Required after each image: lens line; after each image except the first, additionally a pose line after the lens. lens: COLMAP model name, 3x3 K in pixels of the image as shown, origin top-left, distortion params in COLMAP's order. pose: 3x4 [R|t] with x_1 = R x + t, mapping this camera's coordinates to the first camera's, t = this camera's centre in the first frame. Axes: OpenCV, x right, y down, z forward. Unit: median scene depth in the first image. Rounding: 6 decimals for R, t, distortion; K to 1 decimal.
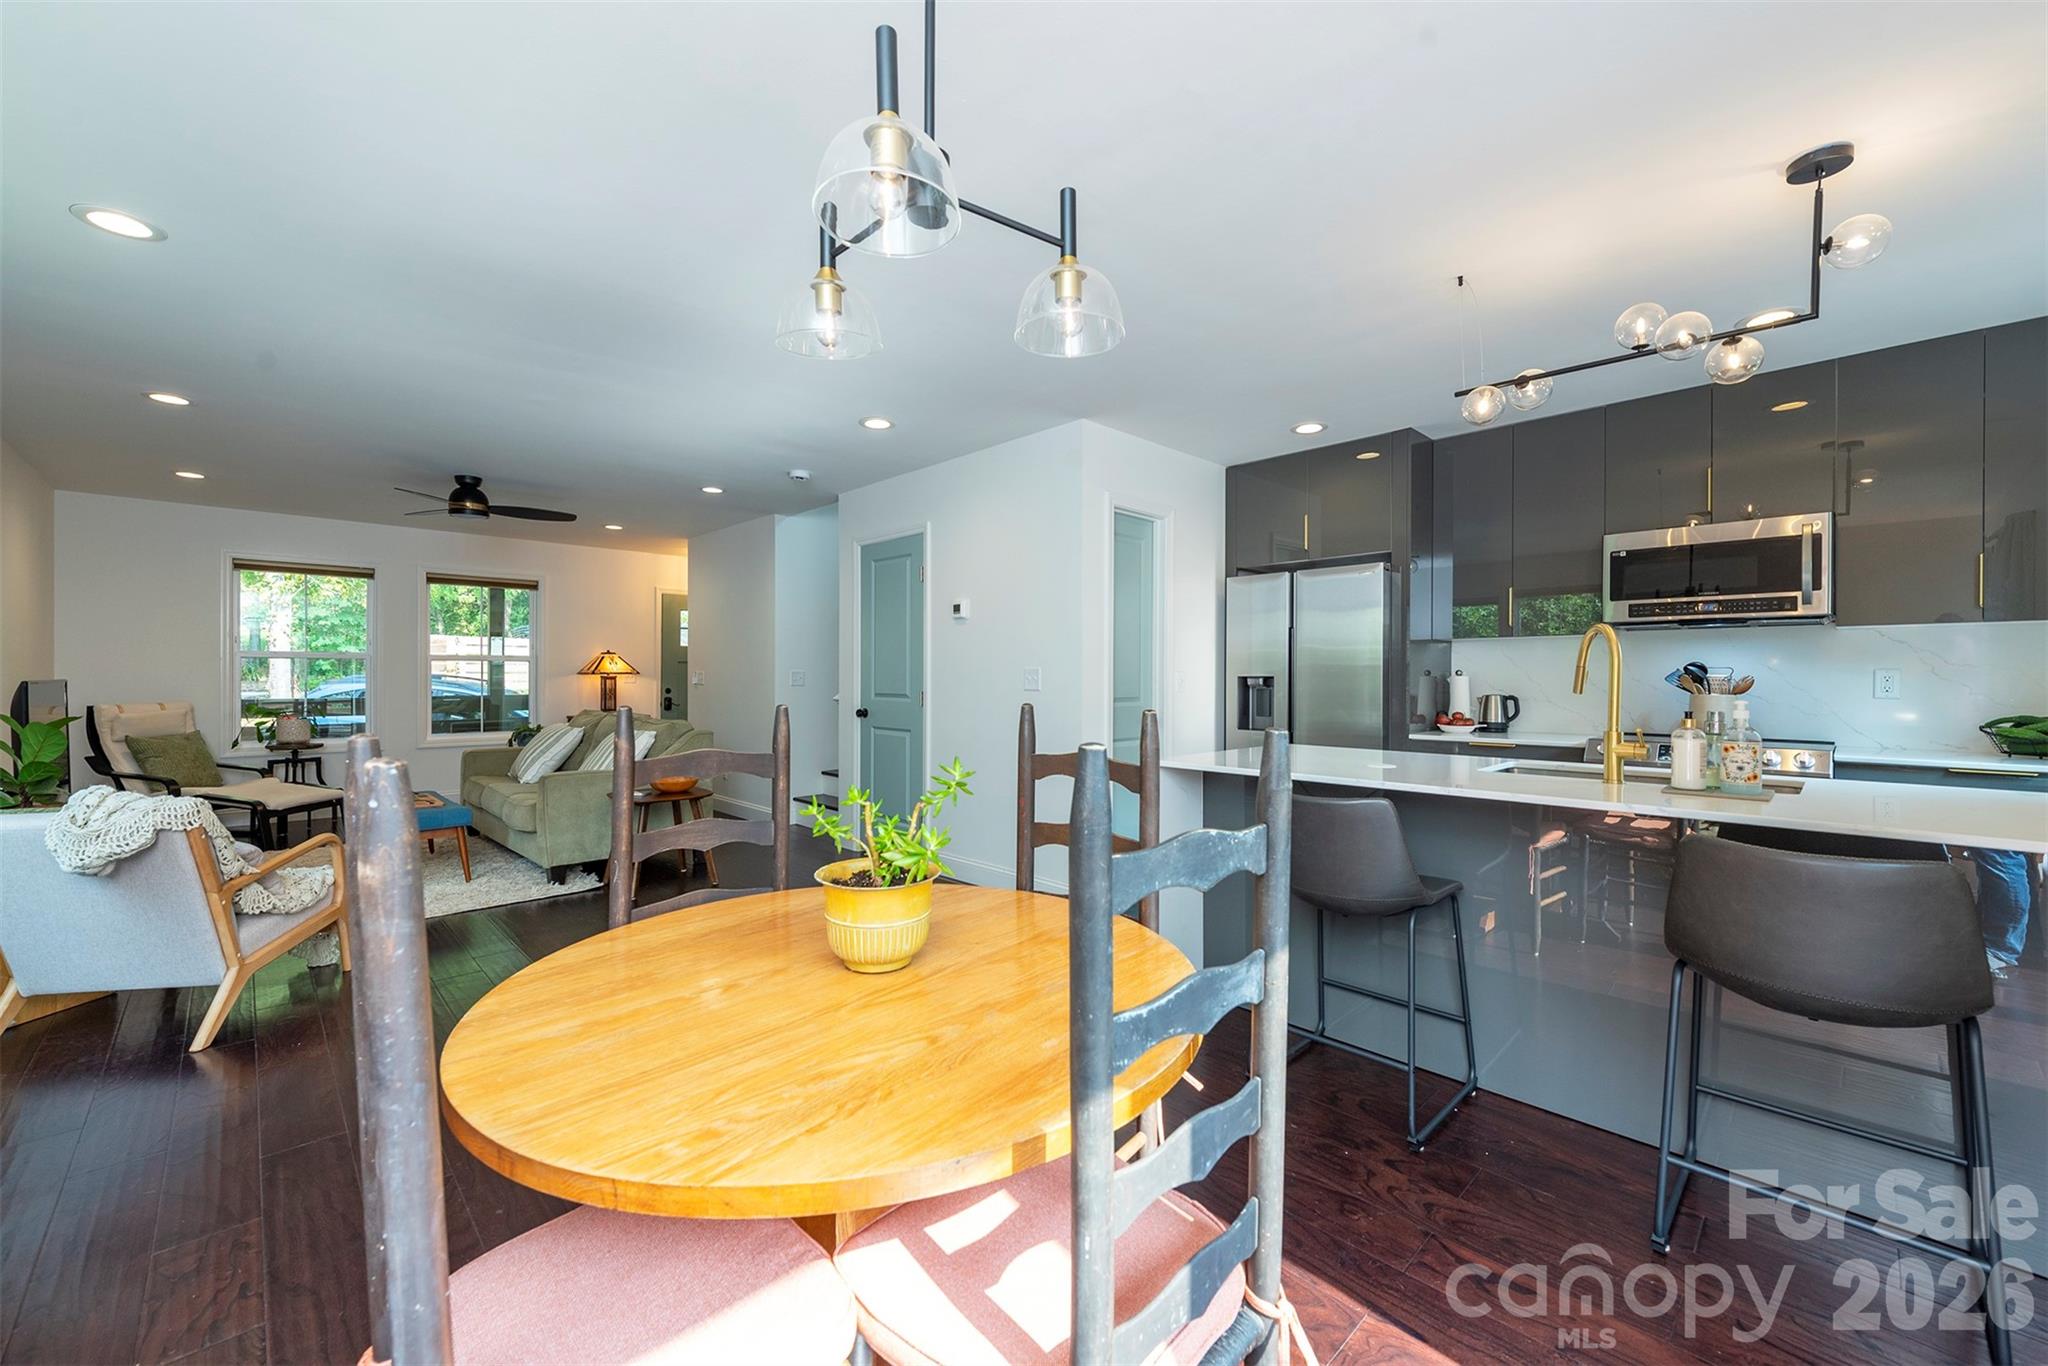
lens RADIAL K [[809.3, 0, 1029.1], [0, 809.3, 678.0], [0, 0, 1]] dist [-0.001638, -0.000337]
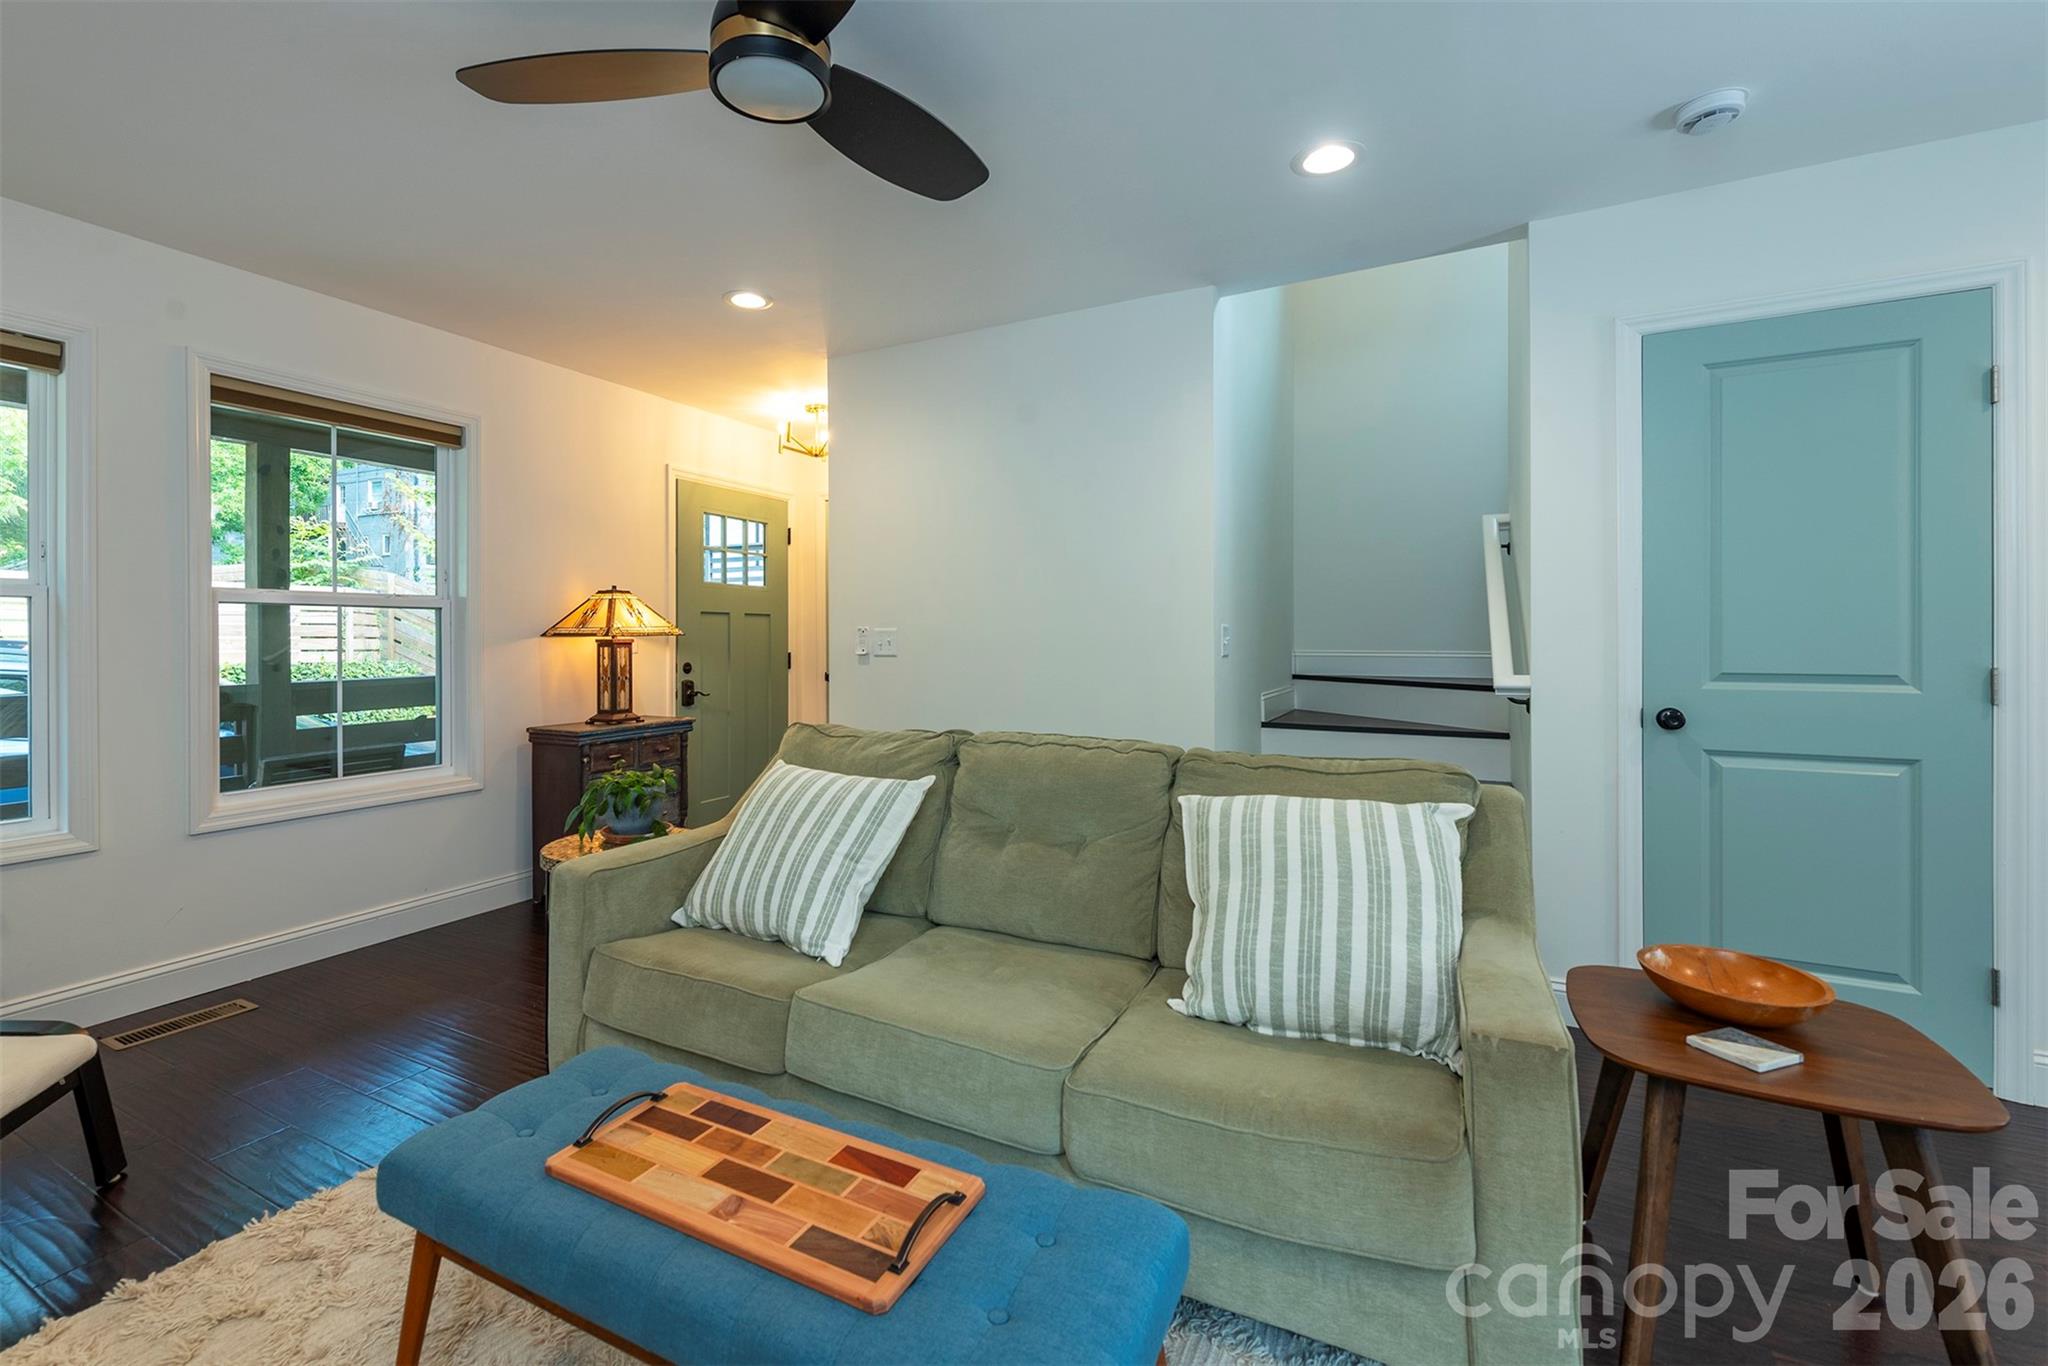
lens RADIAL K [[870.8, 0, 971.0], [0, 870.8, 637.6], [0, 0, 1]] dist [0.019915, 0.000384]
pose [[0.950759, -0.002293, 0.309924, -0.612886], [0.004737, 0.999963, -0.007136, 0.001585], [-0.309896, 0.008253, 0.950735, 0.574095]]
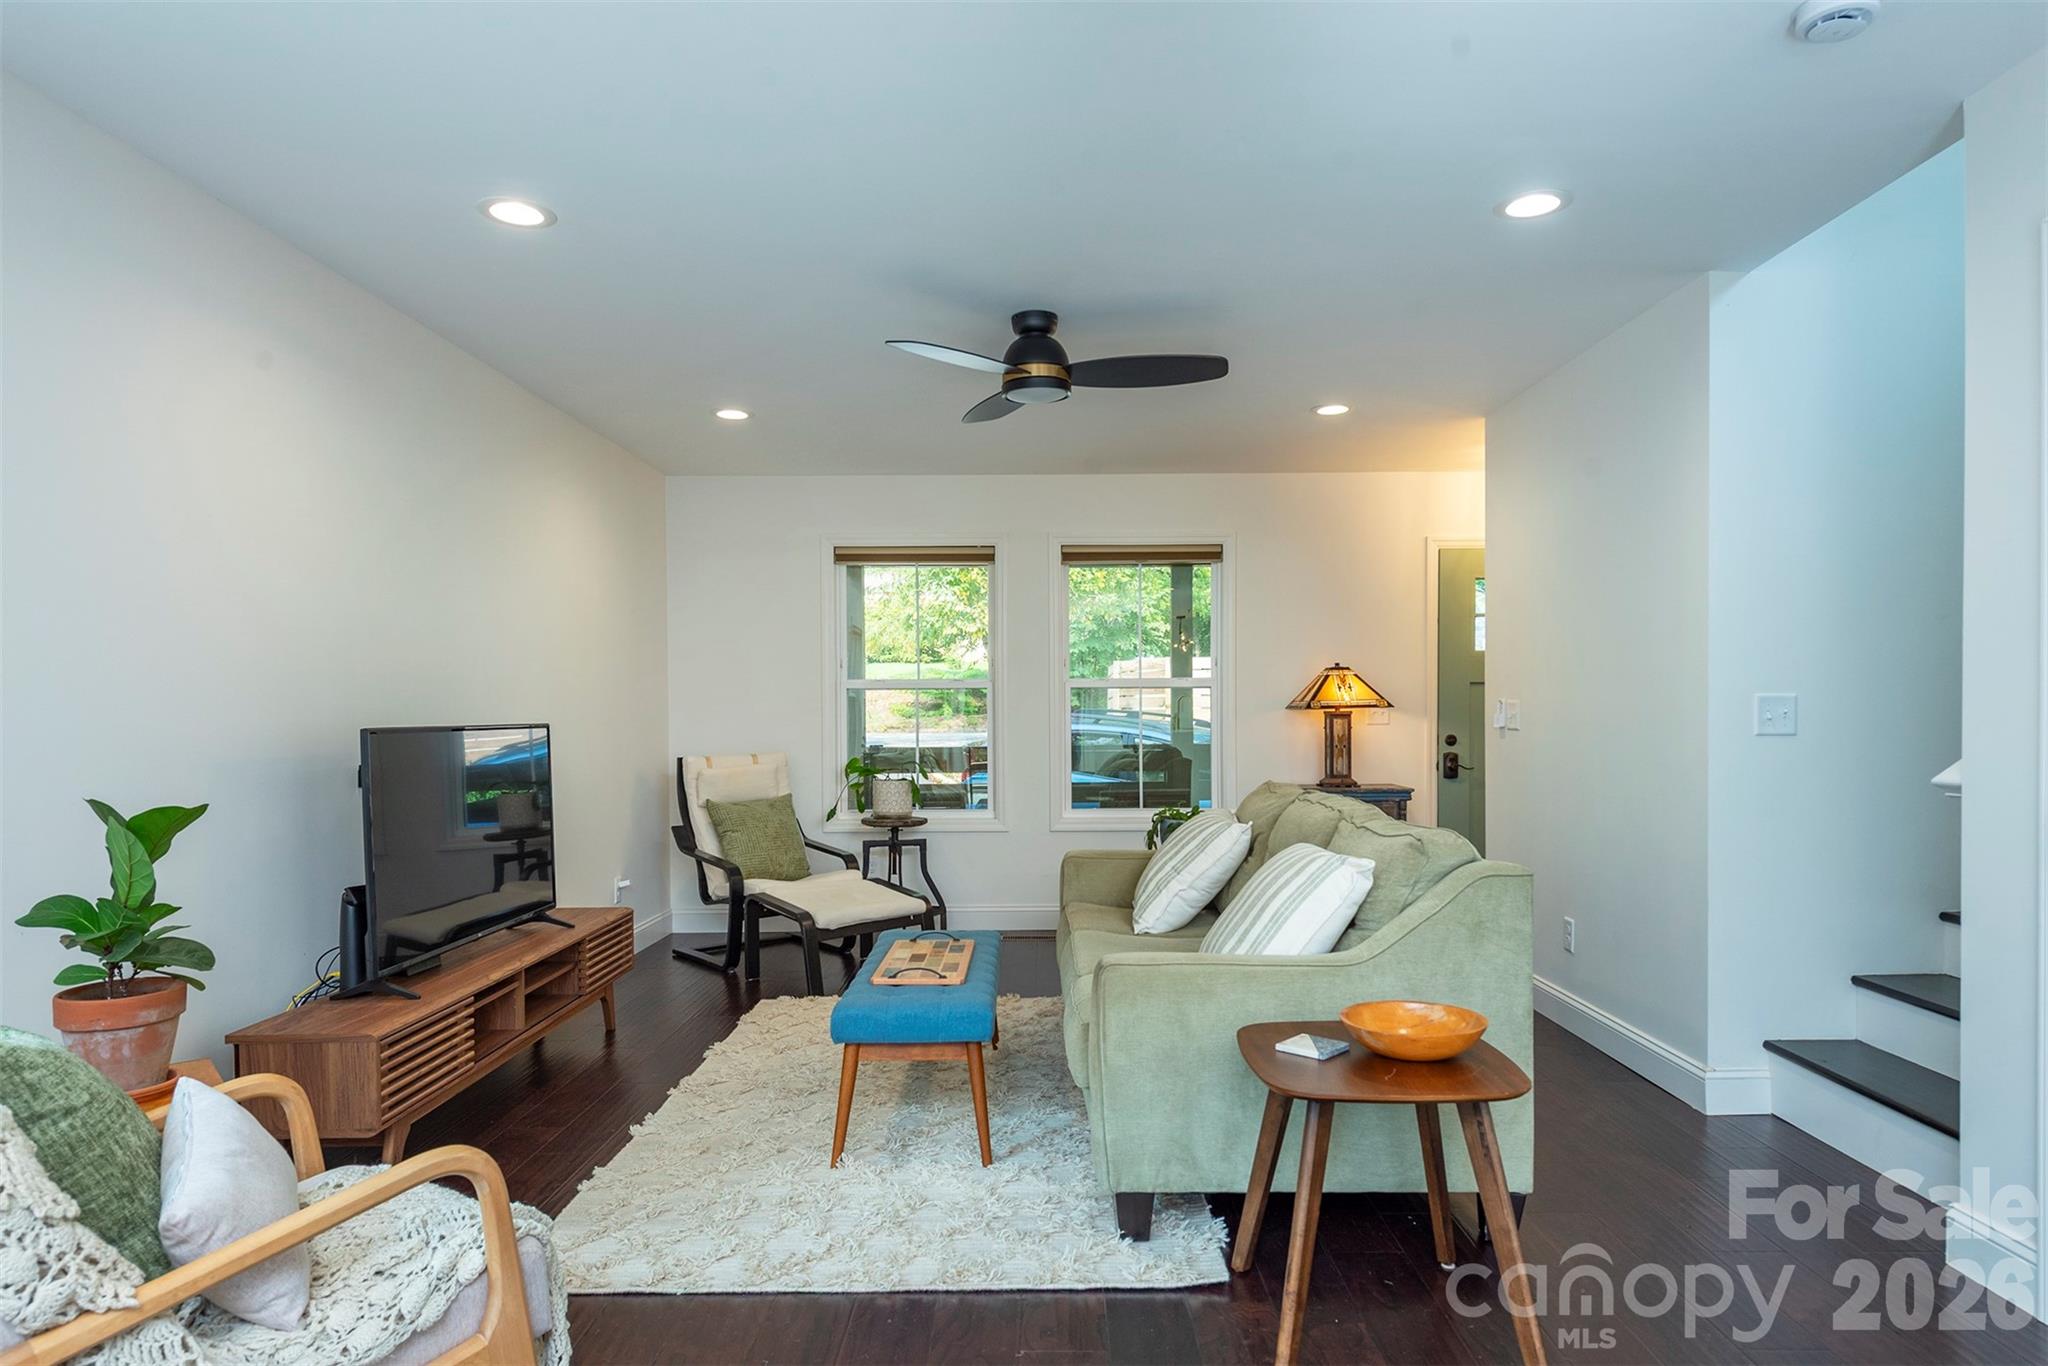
lens RADIAL K [[1152.3, 0, 1000.3], [0, 1152.3, 715.7], [0, 0, 1]] dist [0.007878, 0.001257]
pose [[0.687395, -0.009959, -0.726215, -0.158755], [0.007267, 0.999950, -0.006834, 0.004534], [0.726247, -0.000580, 0.687433, 0.411106]]
